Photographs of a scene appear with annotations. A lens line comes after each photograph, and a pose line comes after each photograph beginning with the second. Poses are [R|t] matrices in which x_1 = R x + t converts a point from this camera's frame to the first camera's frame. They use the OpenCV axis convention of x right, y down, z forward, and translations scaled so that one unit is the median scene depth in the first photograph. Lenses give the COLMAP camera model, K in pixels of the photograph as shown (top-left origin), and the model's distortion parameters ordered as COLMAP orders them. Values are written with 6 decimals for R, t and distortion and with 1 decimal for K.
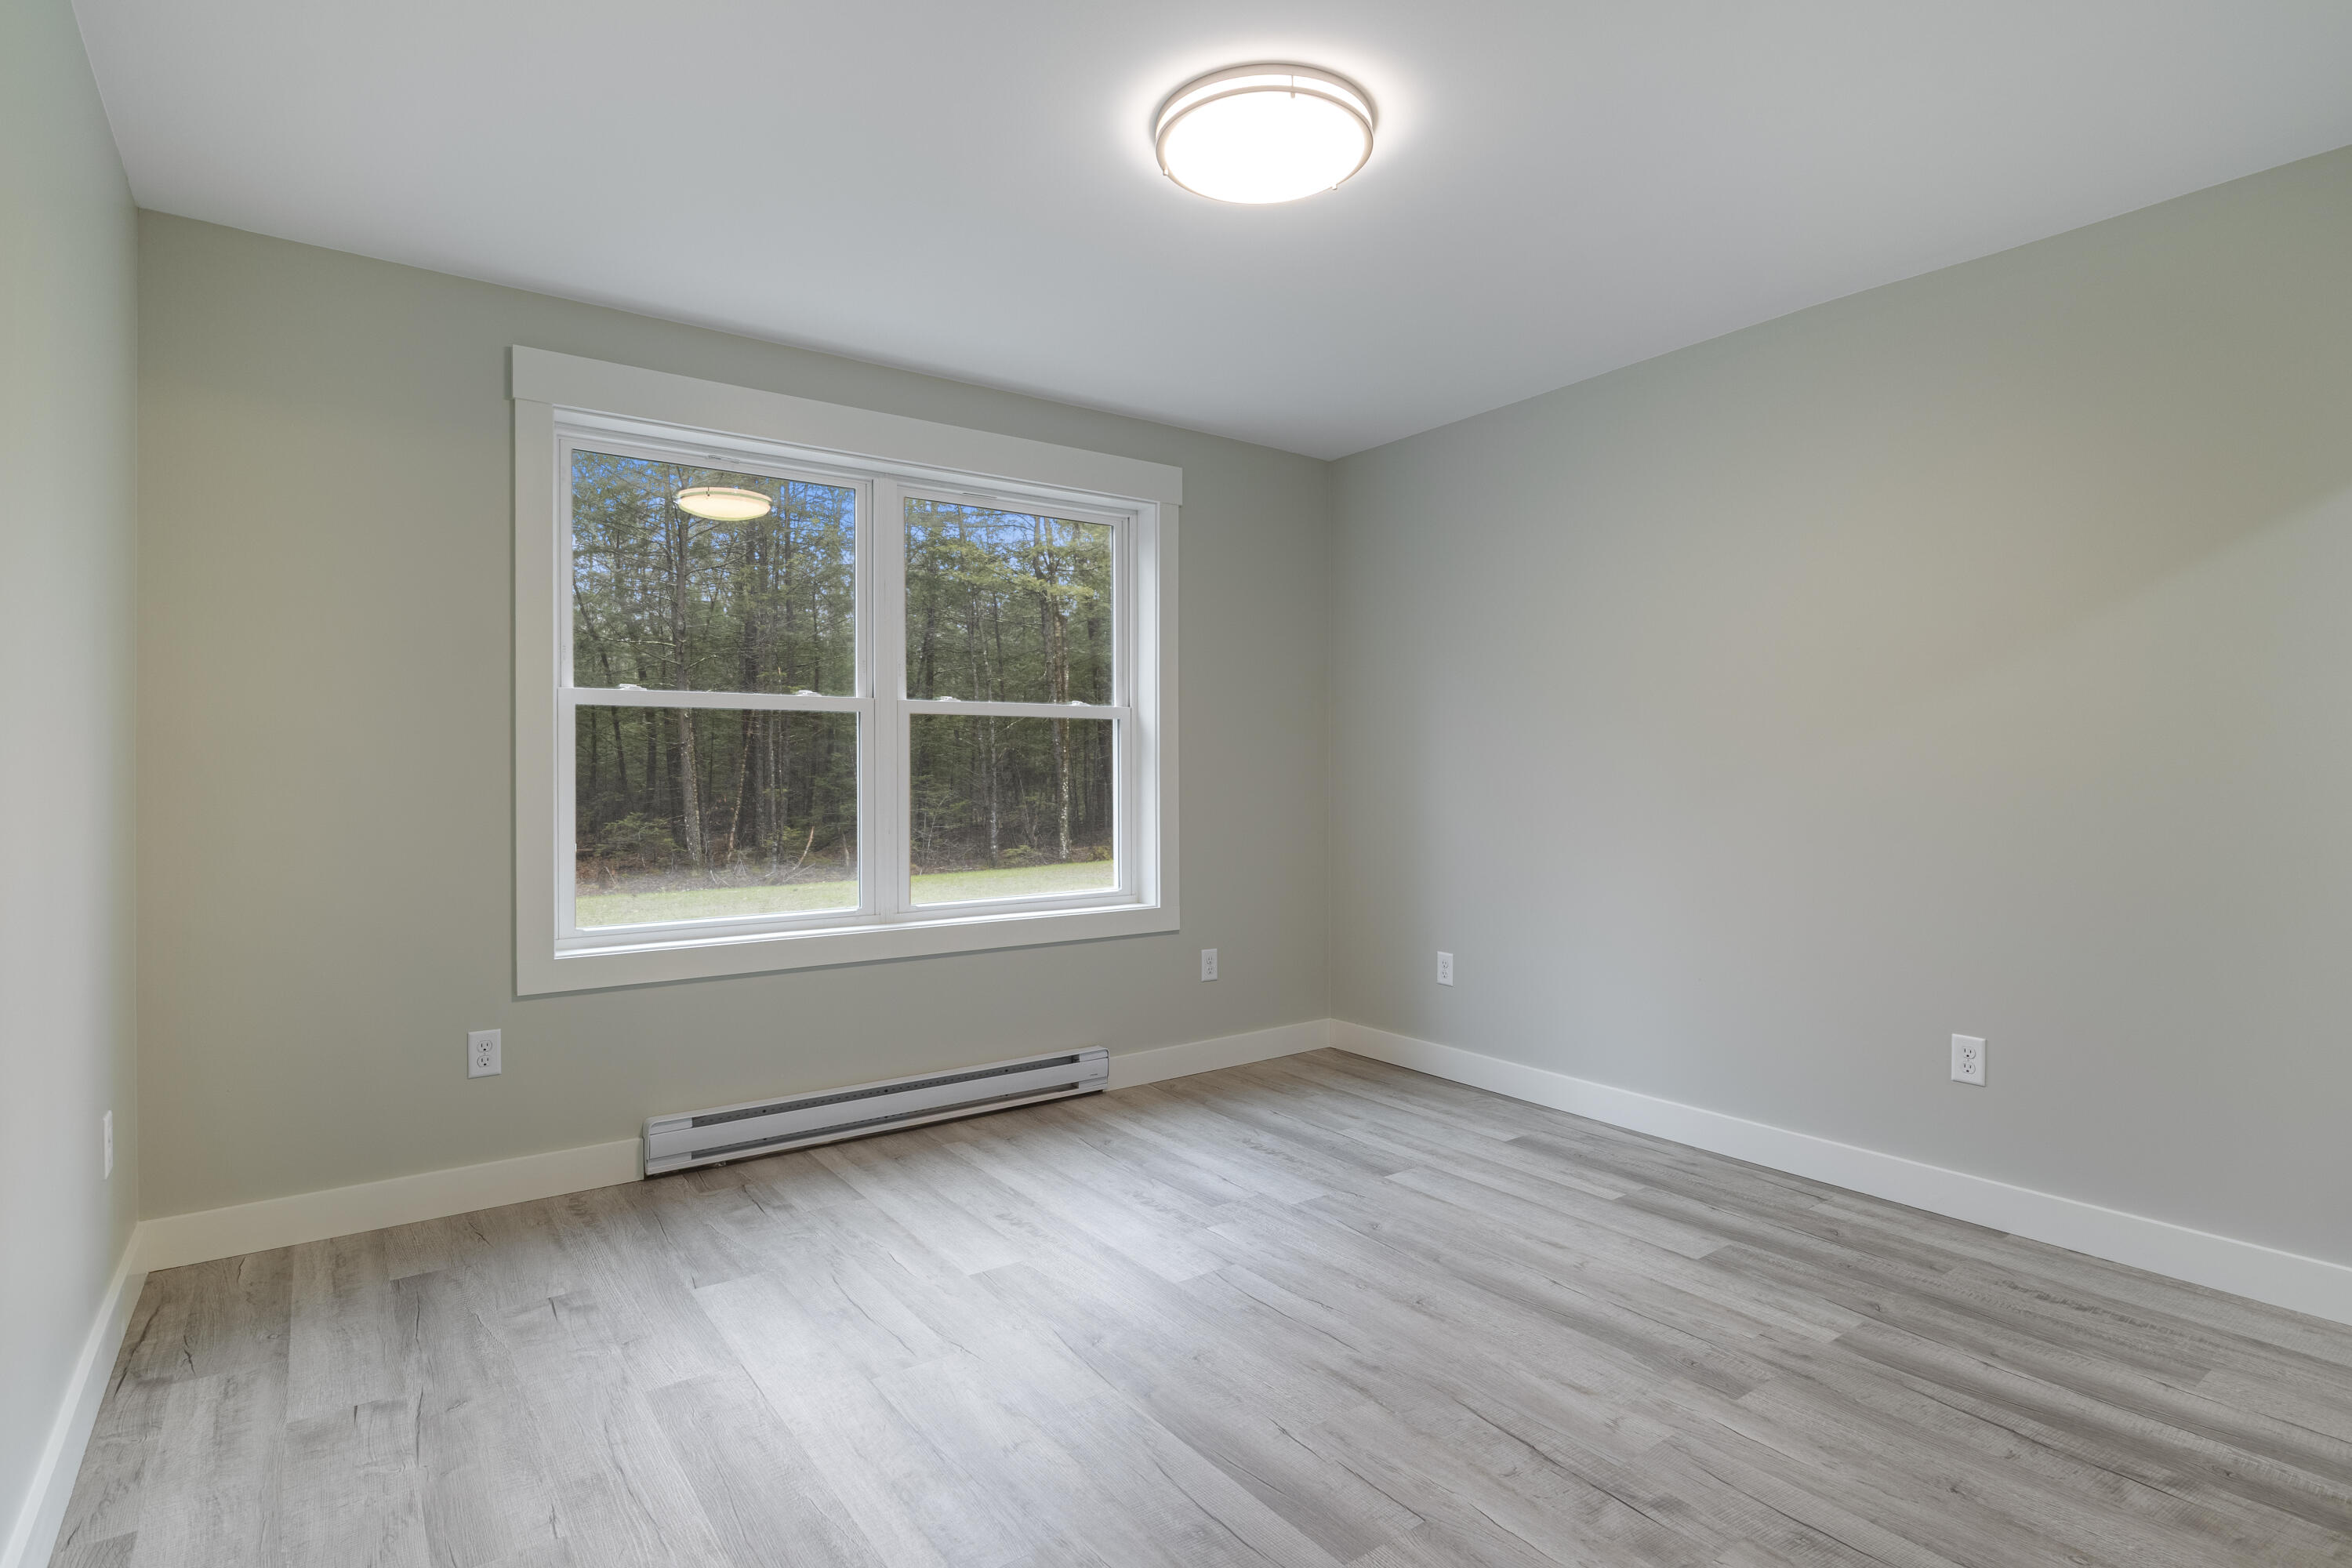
lens RADIAL K [[1183.6, 0, 1169.7], [0, 1183.6, 771.4], [0, 0, 1]] dist [-0.009781, -0.001052]
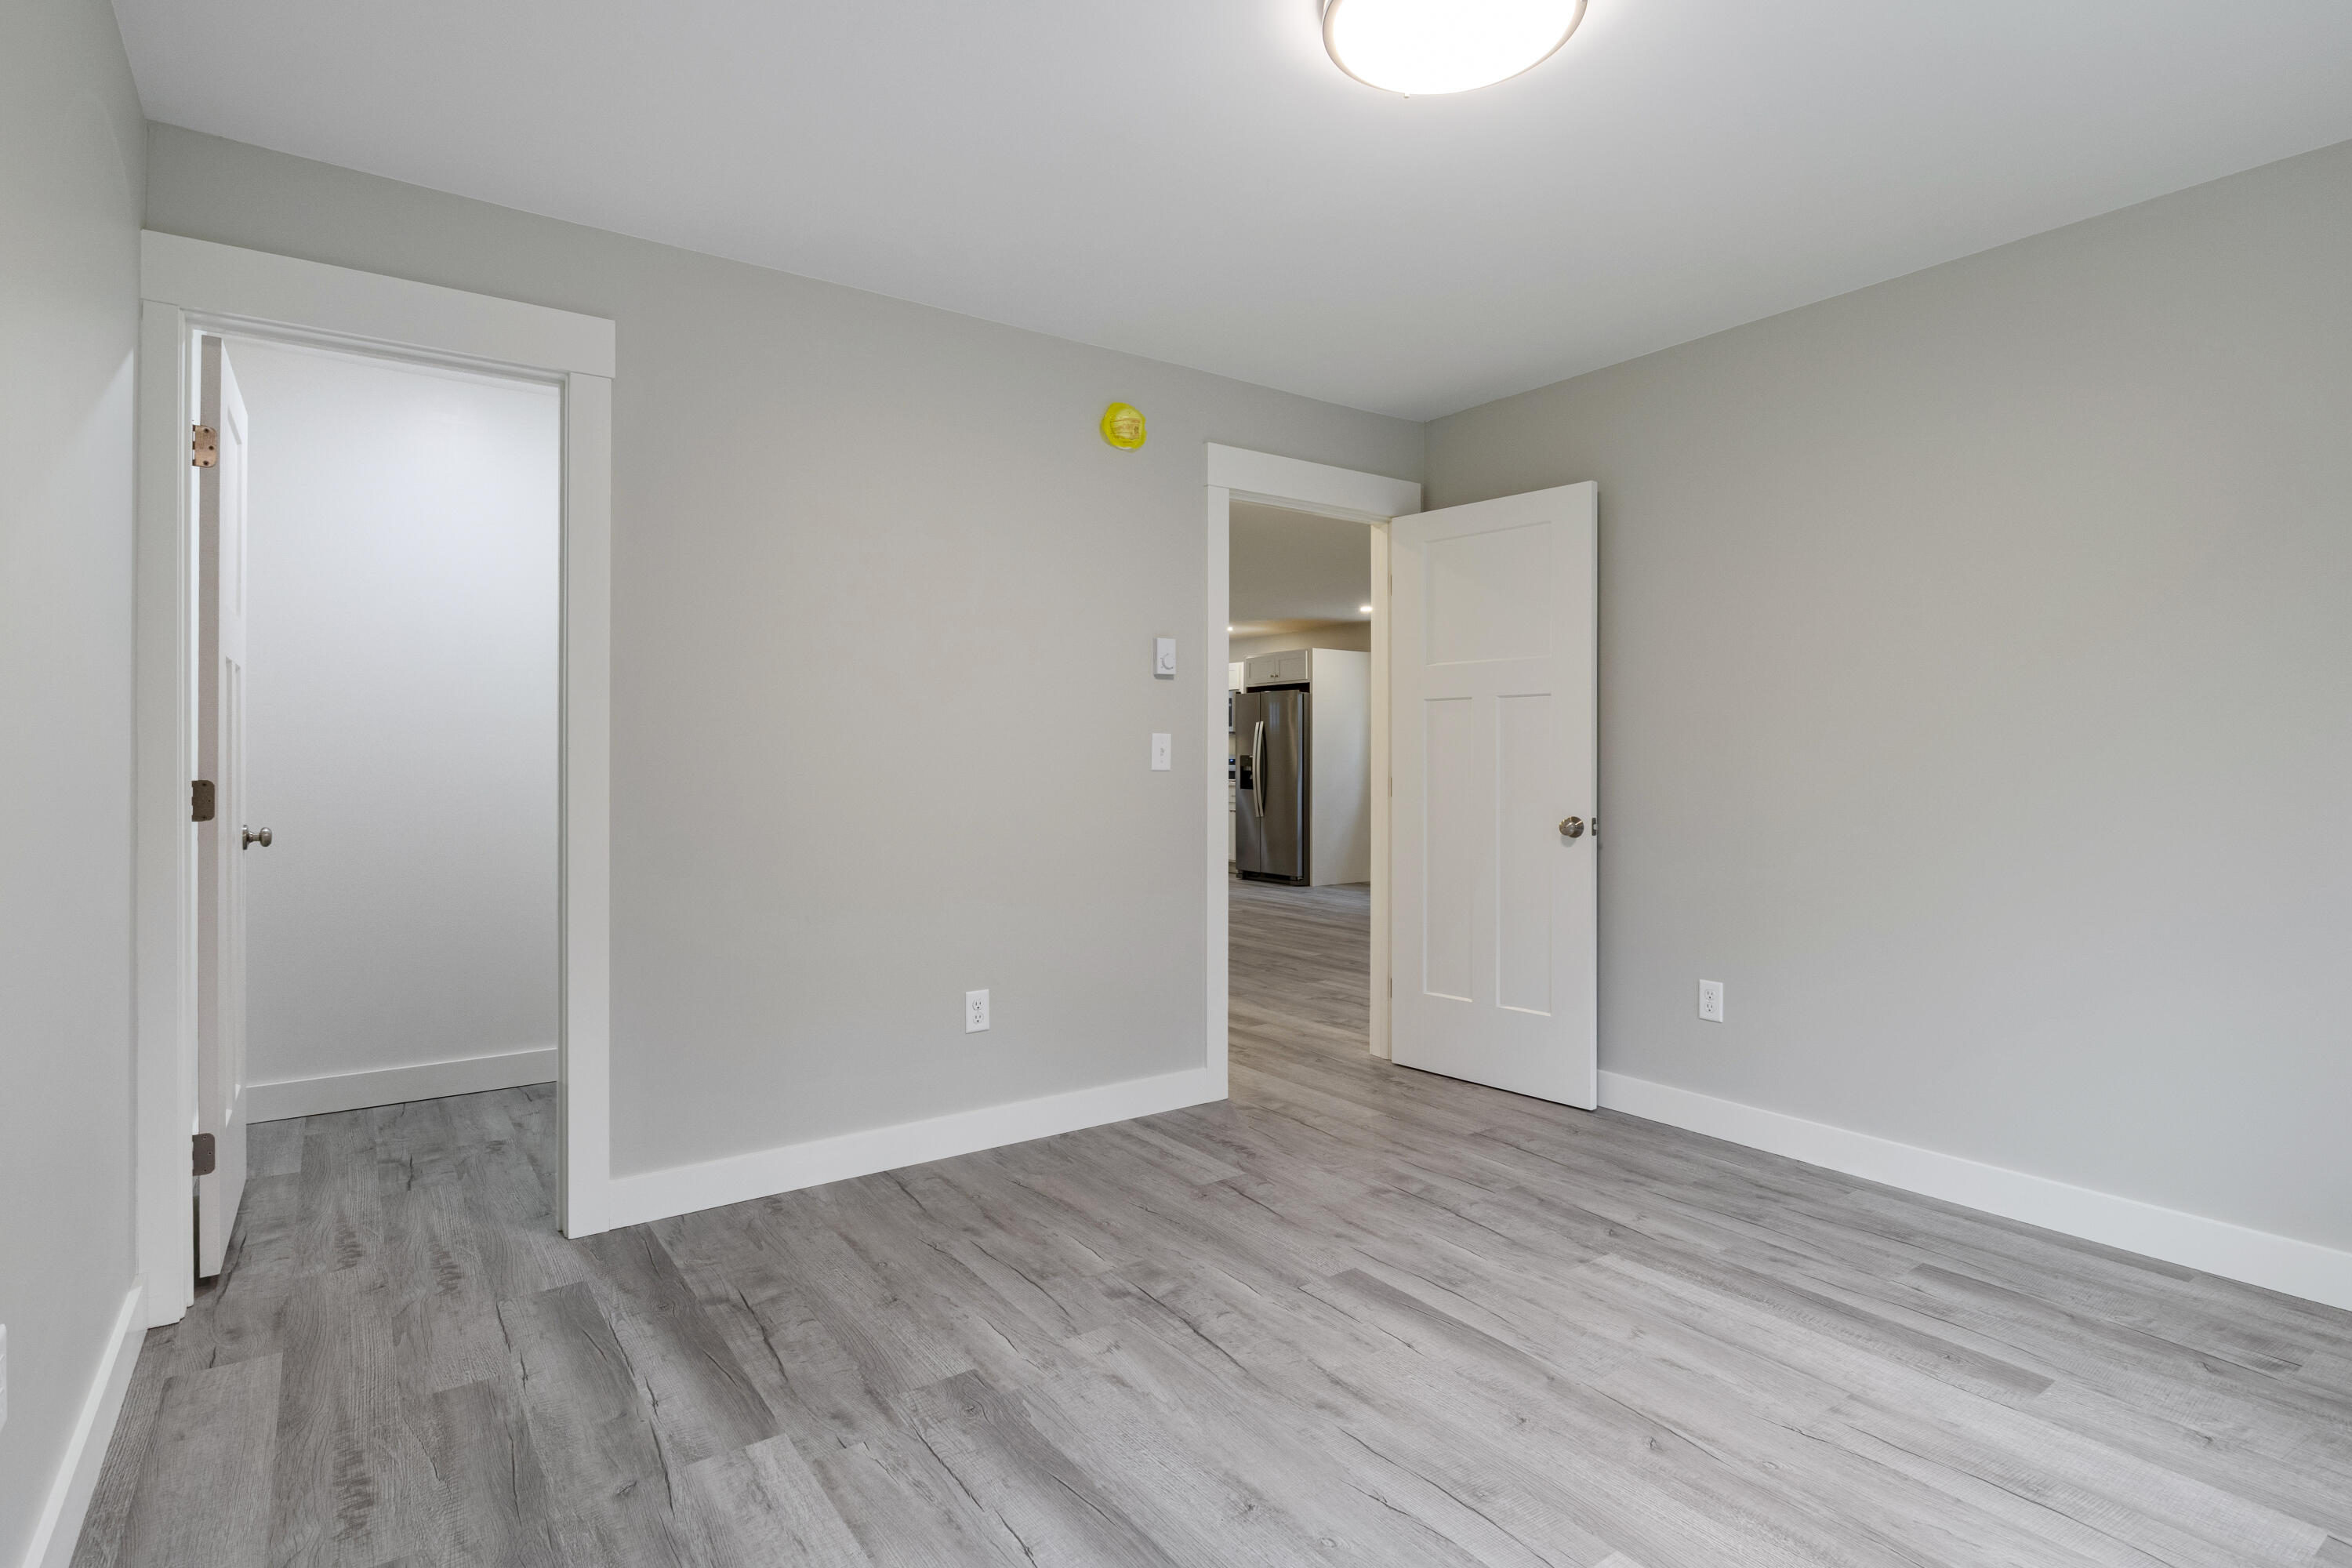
lens RADIAL K [[1183.6, 0, 1178.6], [0, 1183.6, 759.3], [0, 0, 1]] dist [-0.009781, -0.001052]
pose [[-0.999994, 0.001456, 0.003007, 0.293971], [0.001464, 0.999995, 0.002760, -0.002065], [-0.003003, 0.002764, -0.999992, 2.001157]]
